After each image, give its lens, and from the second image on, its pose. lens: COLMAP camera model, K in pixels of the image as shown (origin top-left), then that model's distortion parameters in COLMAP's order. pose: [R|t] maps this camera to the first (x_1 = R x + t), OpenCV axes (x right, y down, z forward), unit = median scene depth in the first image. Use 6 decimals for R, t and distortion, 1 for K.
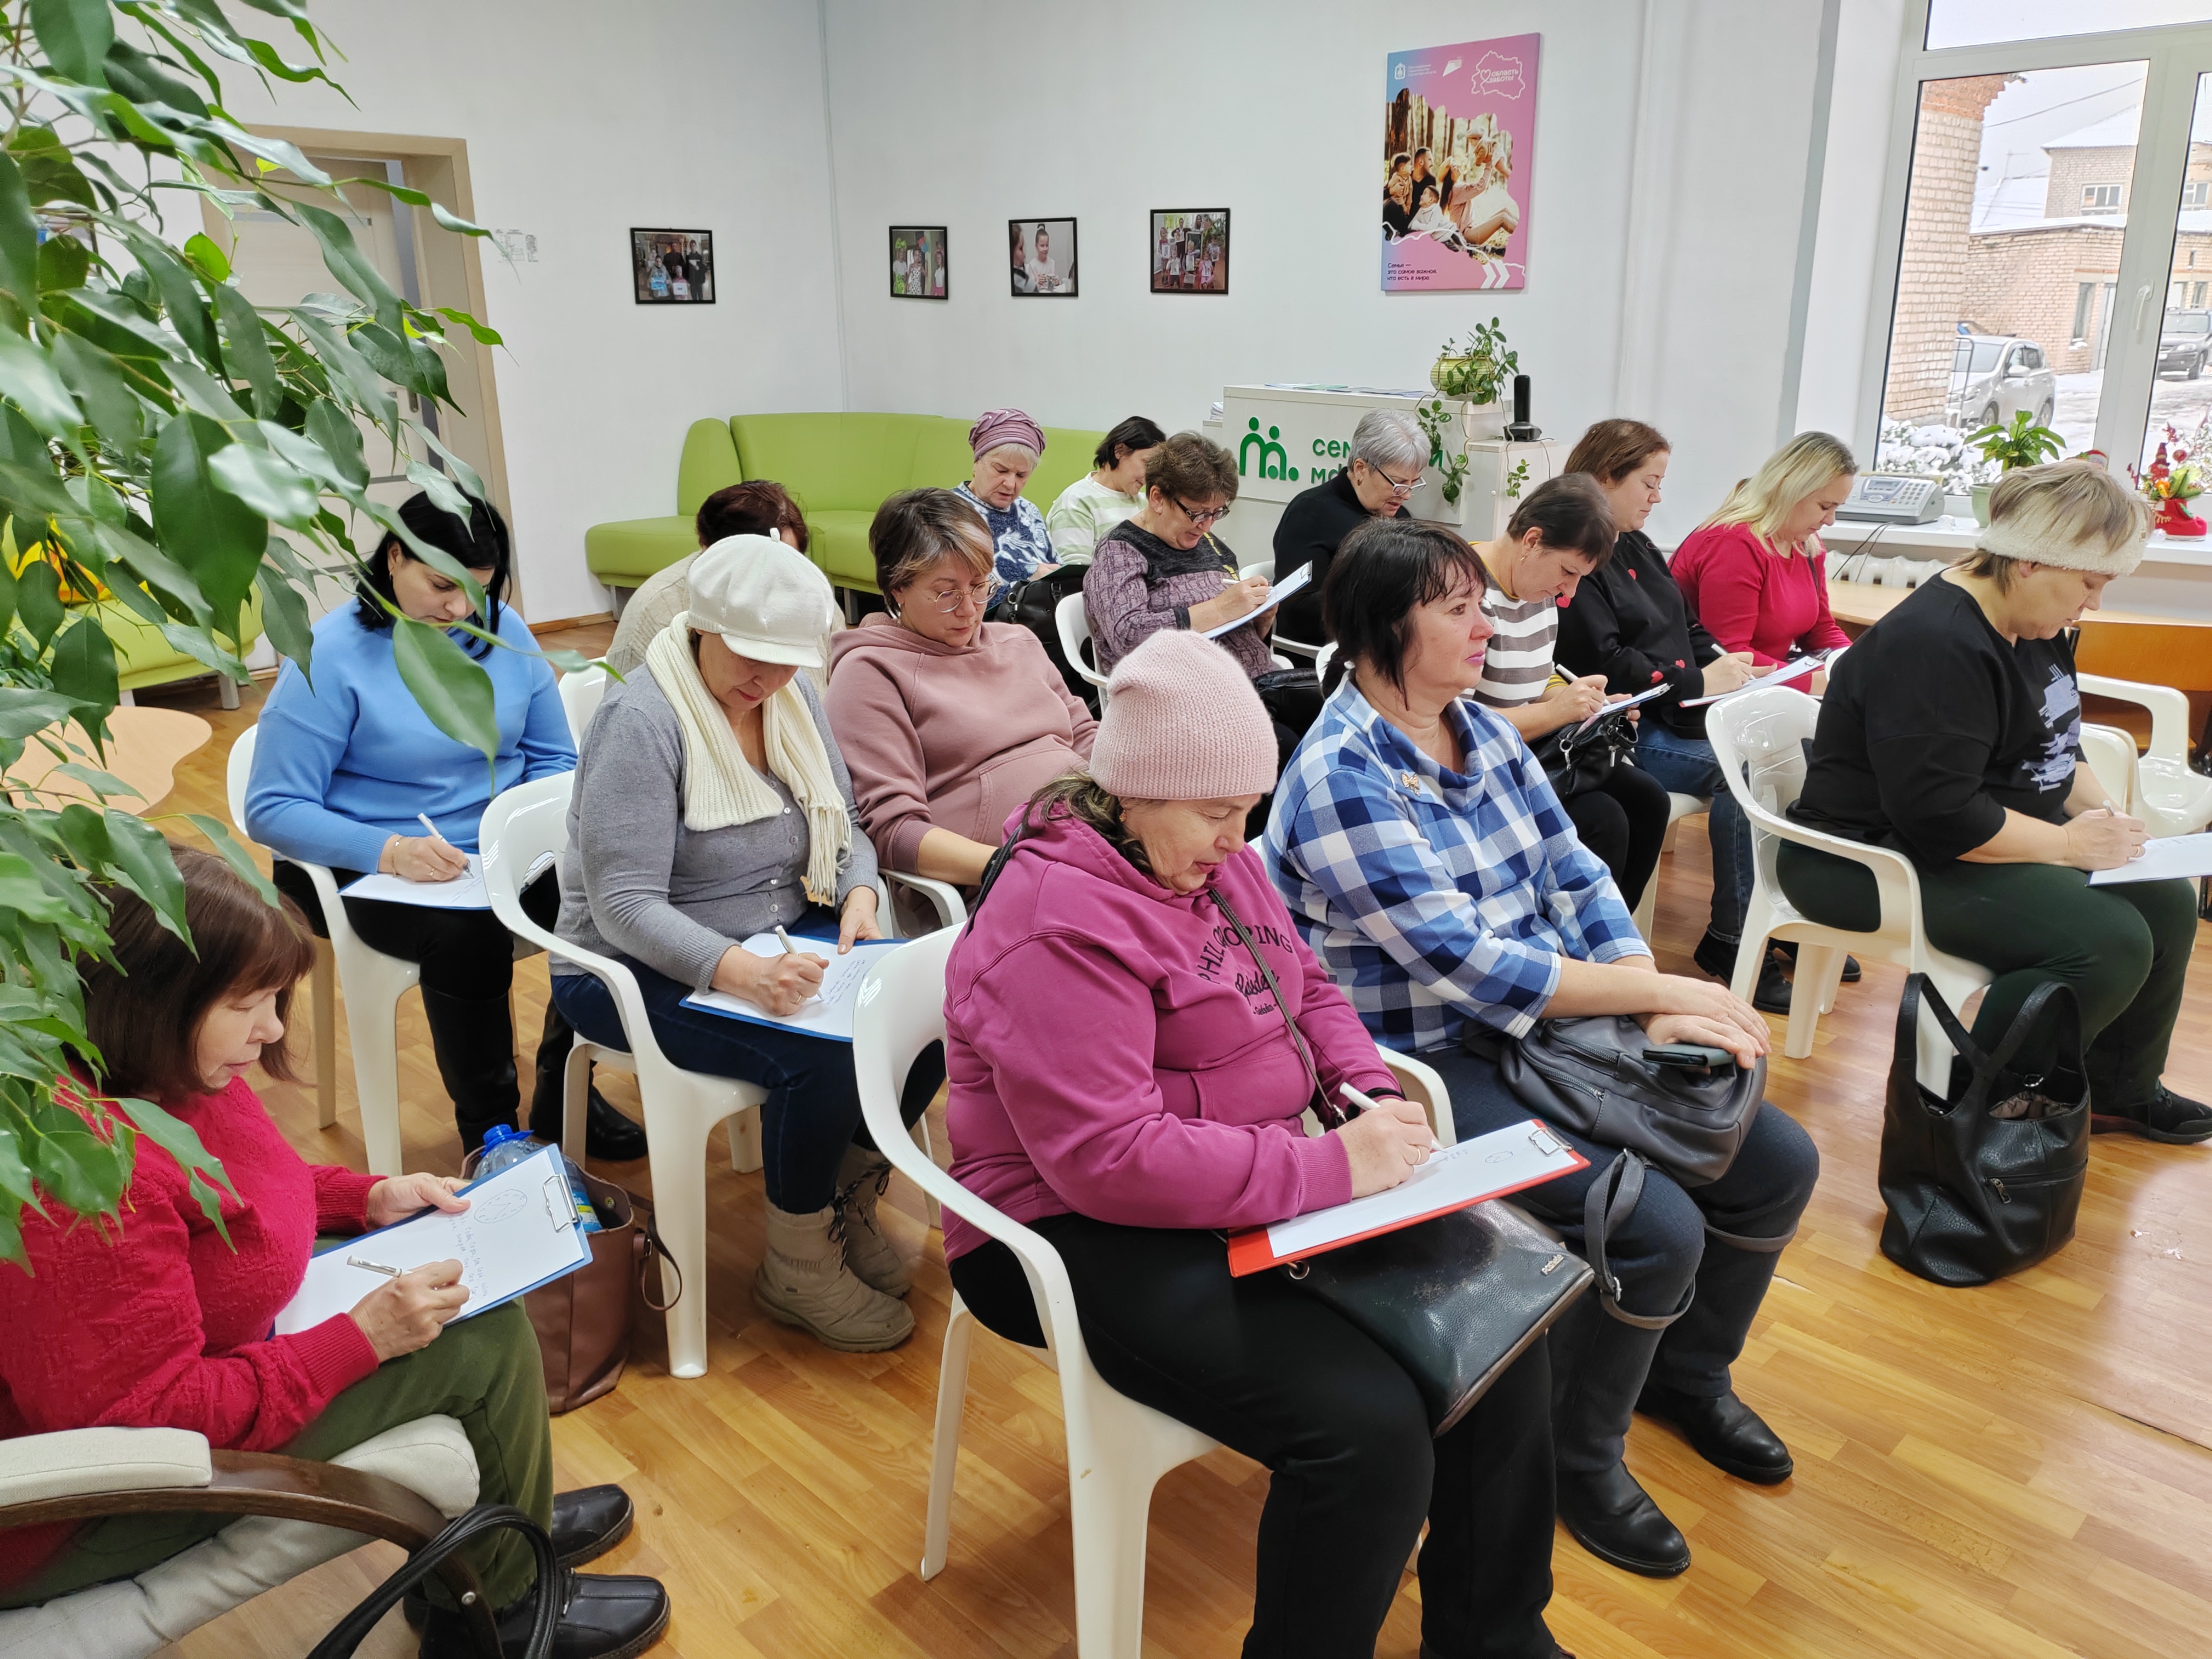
lens RADIAL K [[1712.3, 0, 1113.7], [0, 1712.3, 819.0], [0, 0, 1]] dist [0.060506, -0.038761]
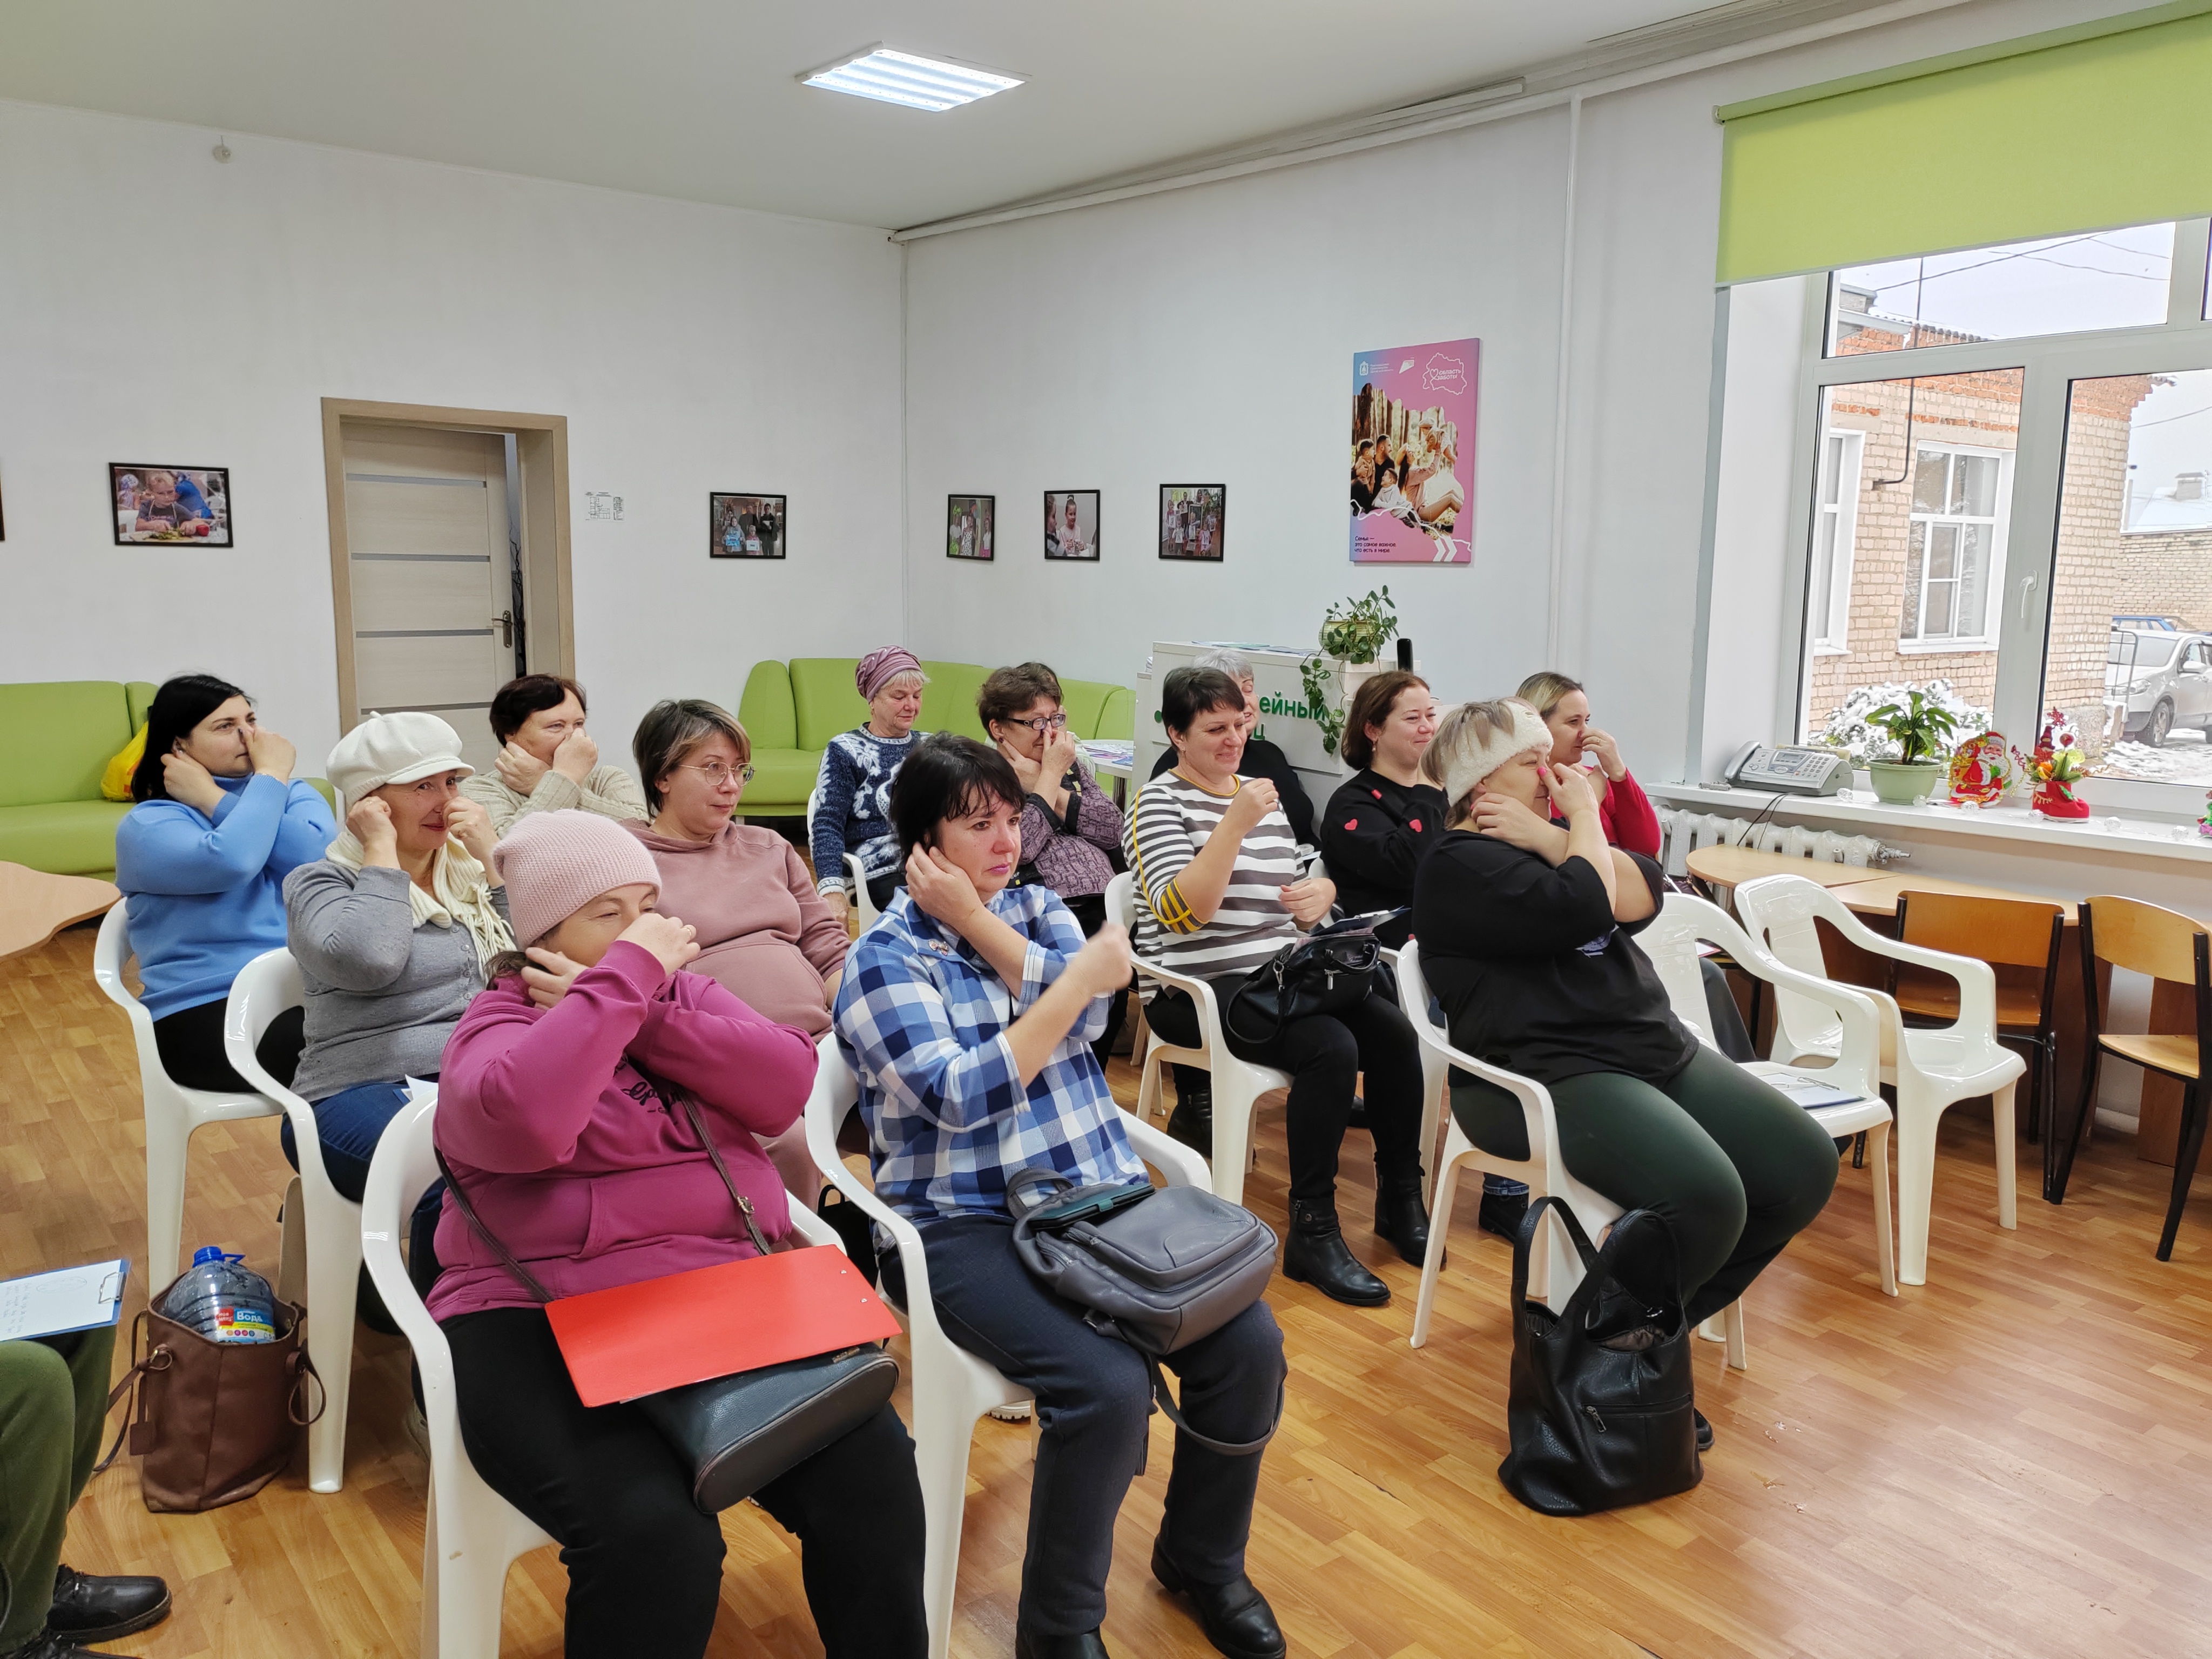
lens RADIAL K [[1712.3, 0, 1102.7], [0, 1712.3, 810.0], [0, 0, 1]] dist [0.060506, -0.038761]
pose [[0.992192, 0.043370, -0.116939, 0.141273], [-0.060682, 0.987002, -0.148813, 0.012863], [0.108965, 0.154747, 0.981927, -0.036508]]
